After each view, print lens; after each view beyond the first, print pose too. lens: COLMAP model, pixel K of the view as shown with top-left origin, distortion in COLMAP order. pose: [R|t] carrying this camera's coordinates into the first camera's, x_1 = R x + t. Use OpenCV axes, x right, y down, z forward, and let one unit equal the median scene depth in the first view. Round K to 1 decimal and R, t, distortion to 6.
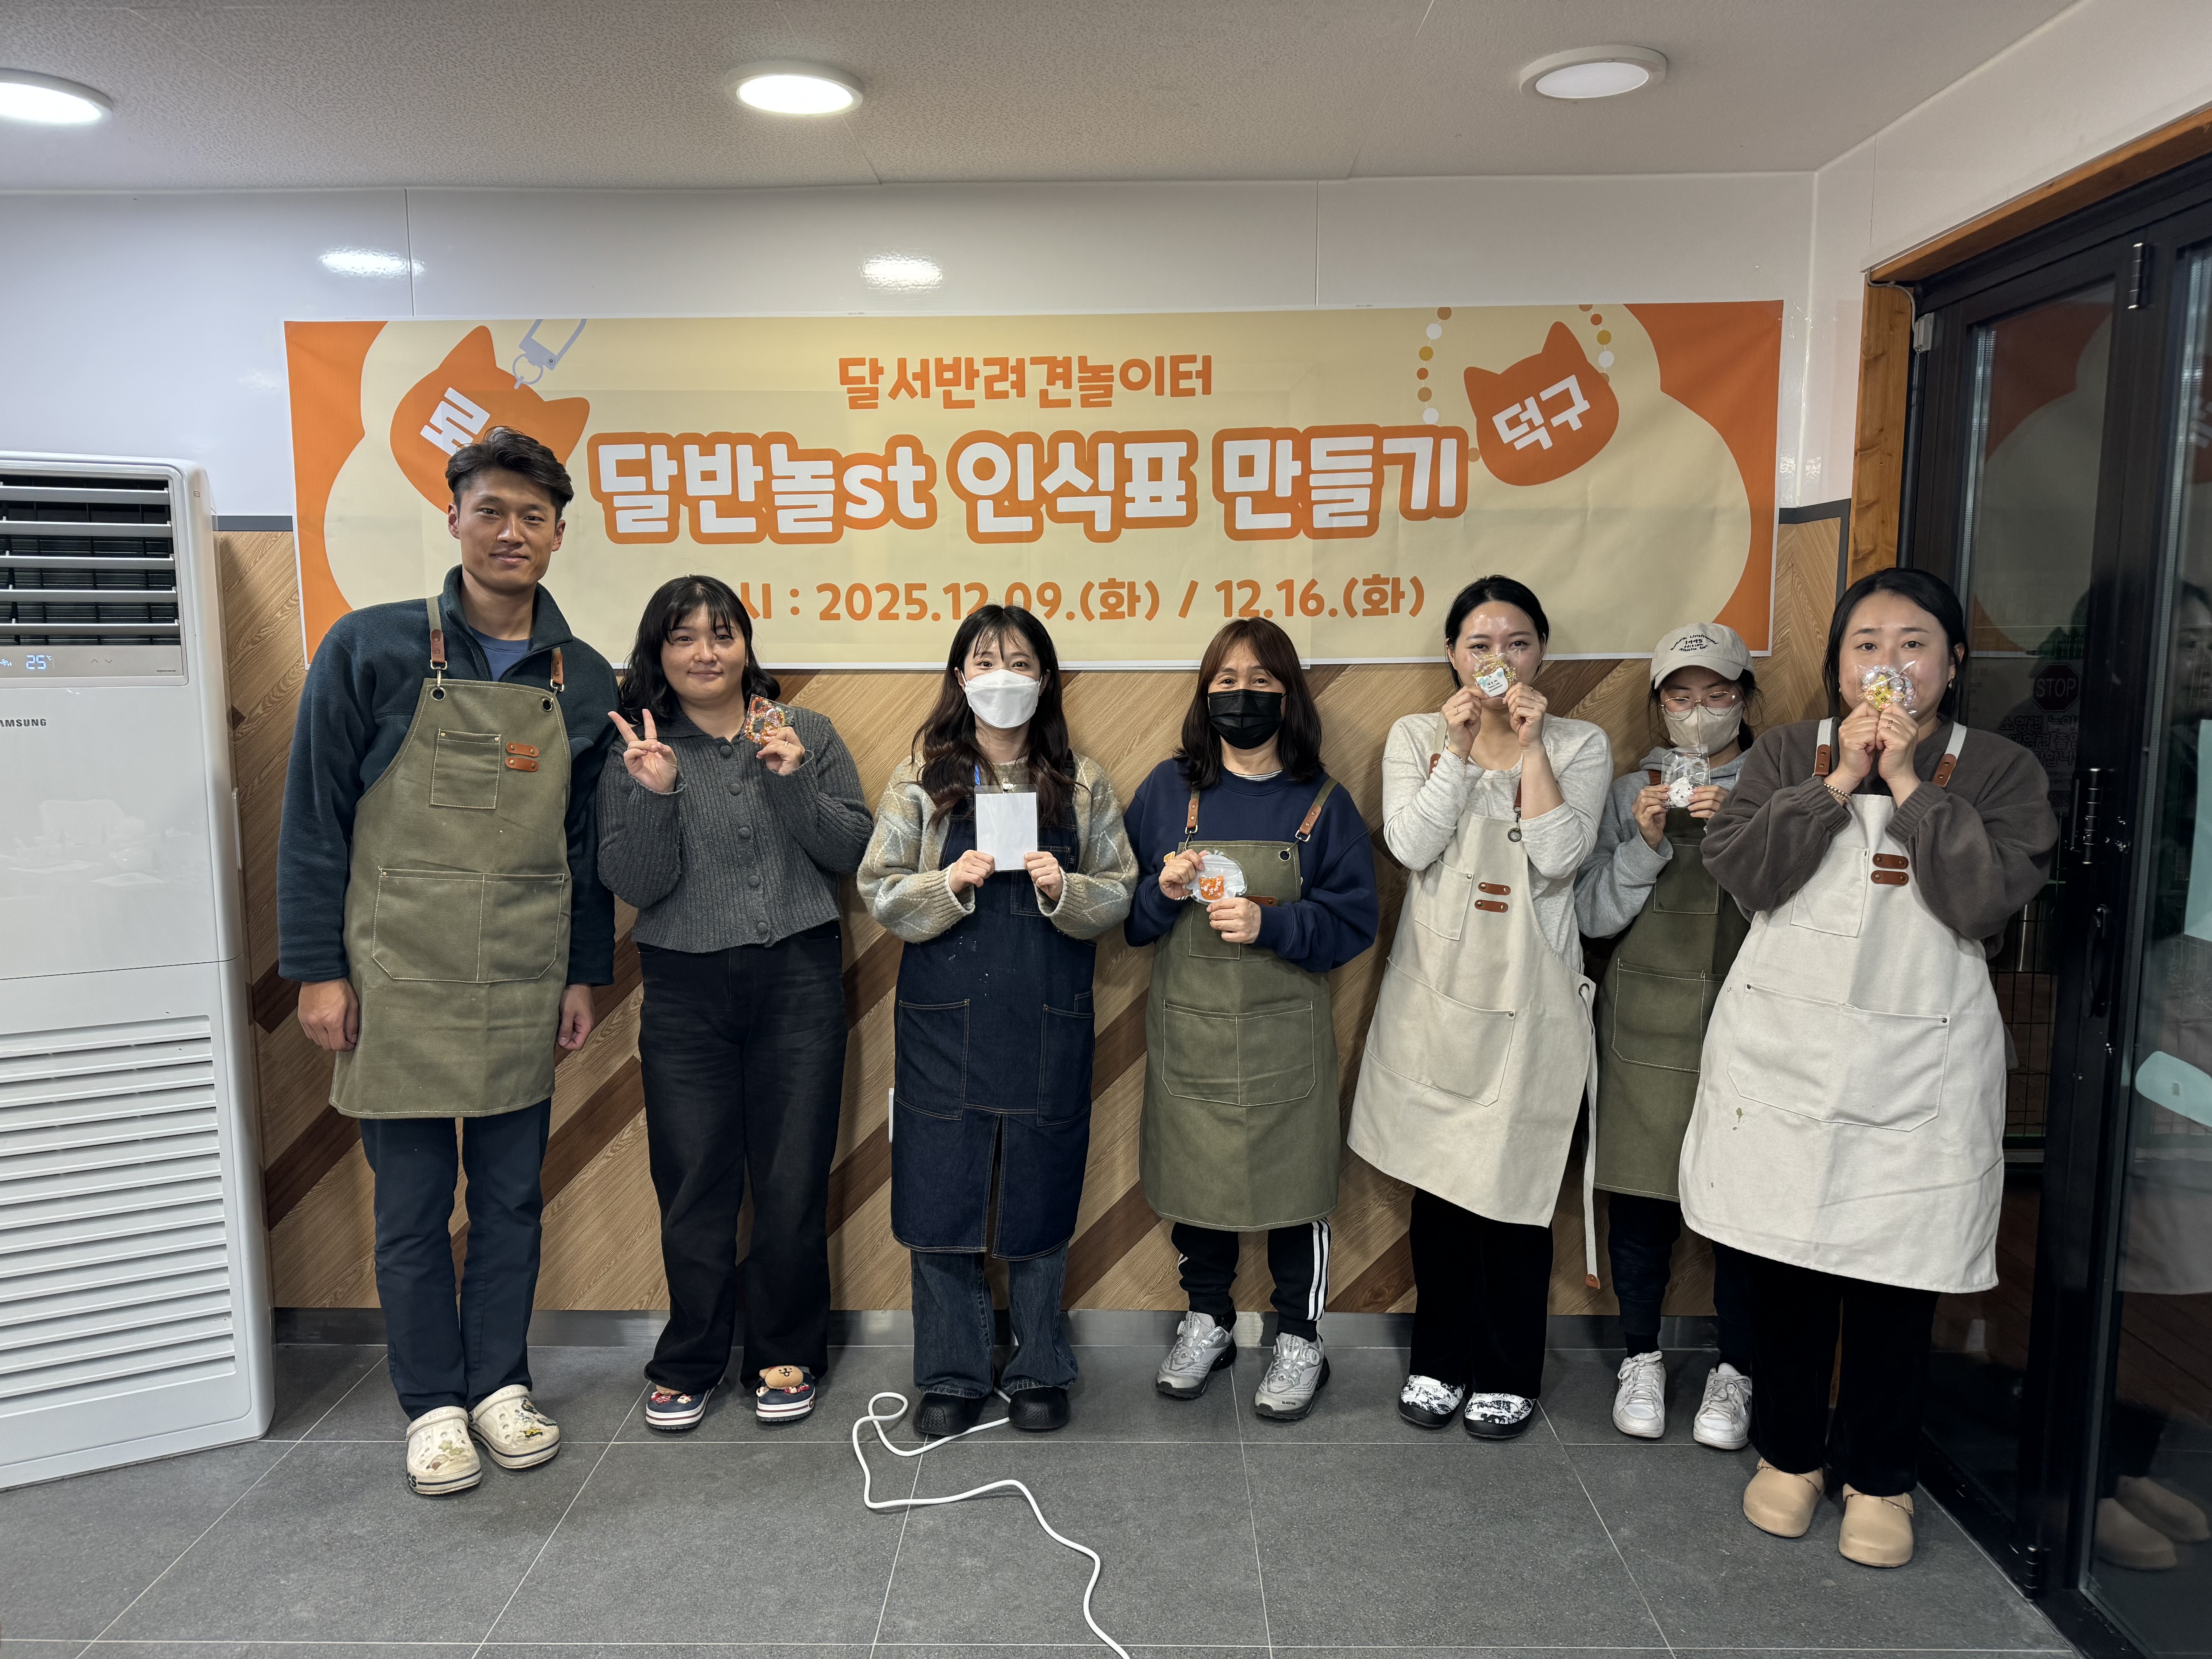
lens RADIAL K [[1653.7, 0, 1104.1], [0, 1653.7, 836.7], [0, 0, 1]] dist [0.096797, -0.107954]
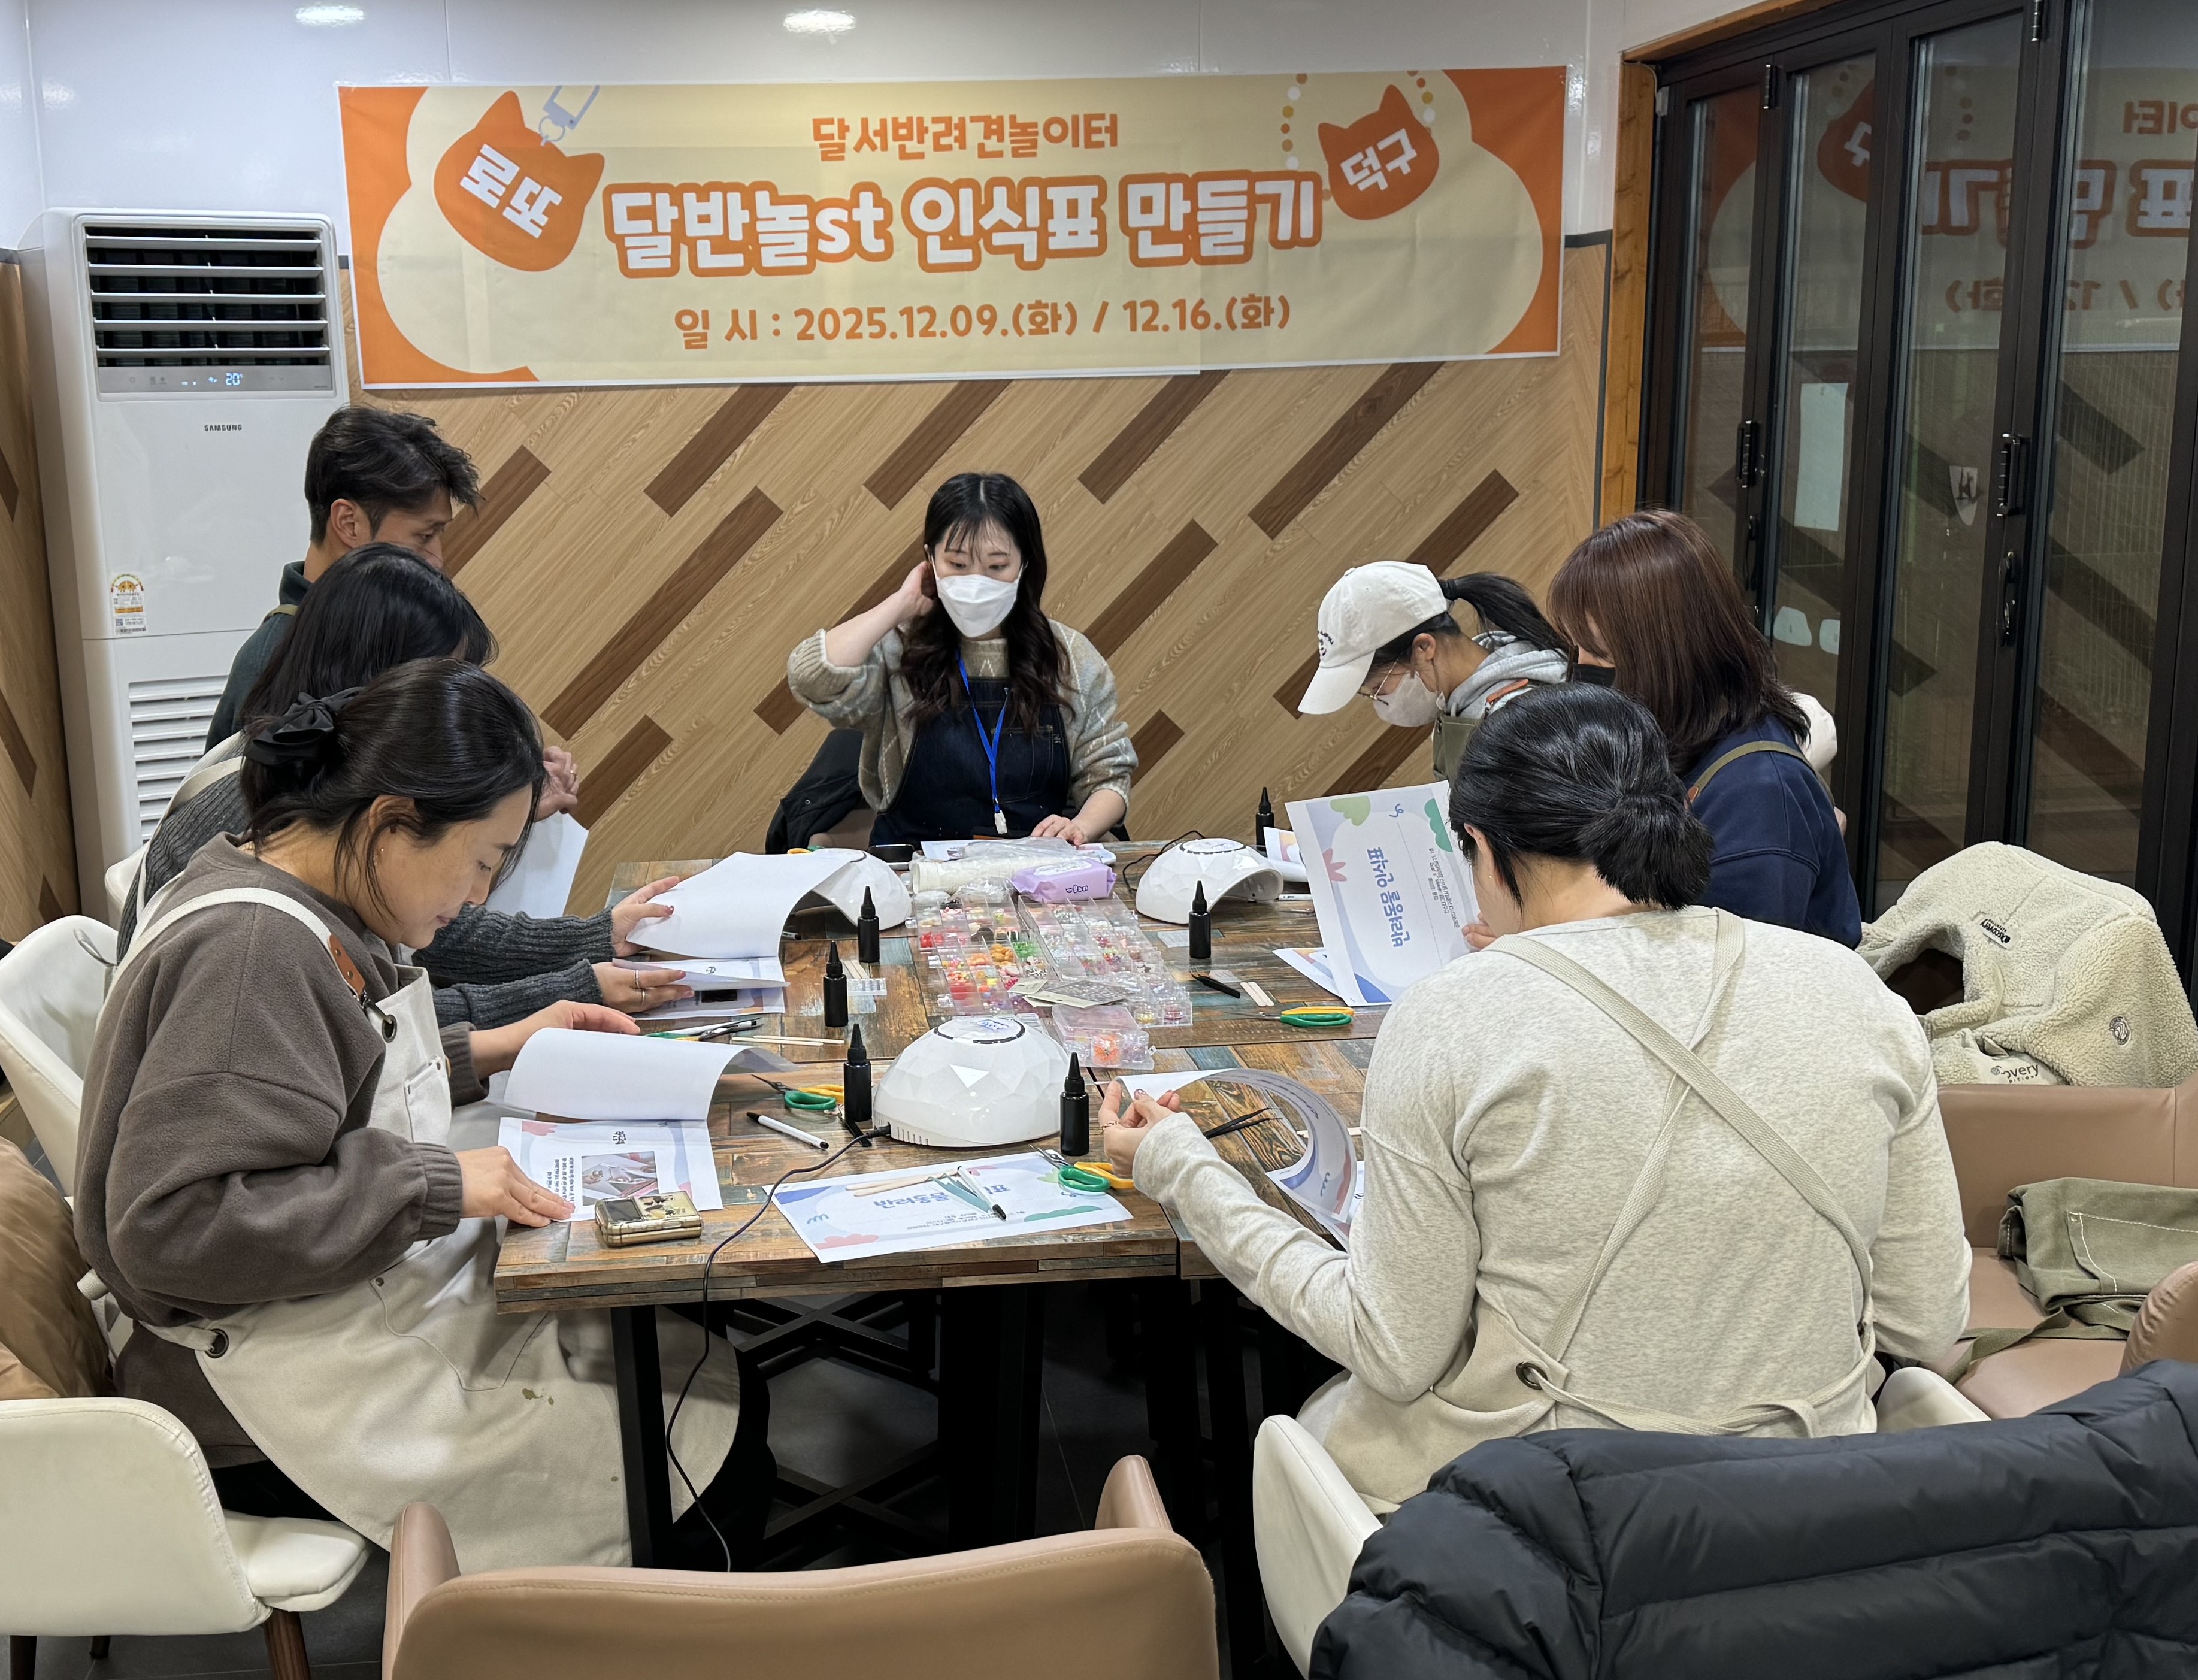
lens RADIAL K [[2616.2, 0, 934.9], [0, 2616.2, 920.6], [0, 0, 1]] dist [0.088555, 0.000000]
pose [[0.992410, -0.040865, 0.115989, -0.315378], [0.032395, 0.996732, 0.073996, 0.153461], [-0.118633, -0.069677, 0.990490, -0.940489]]
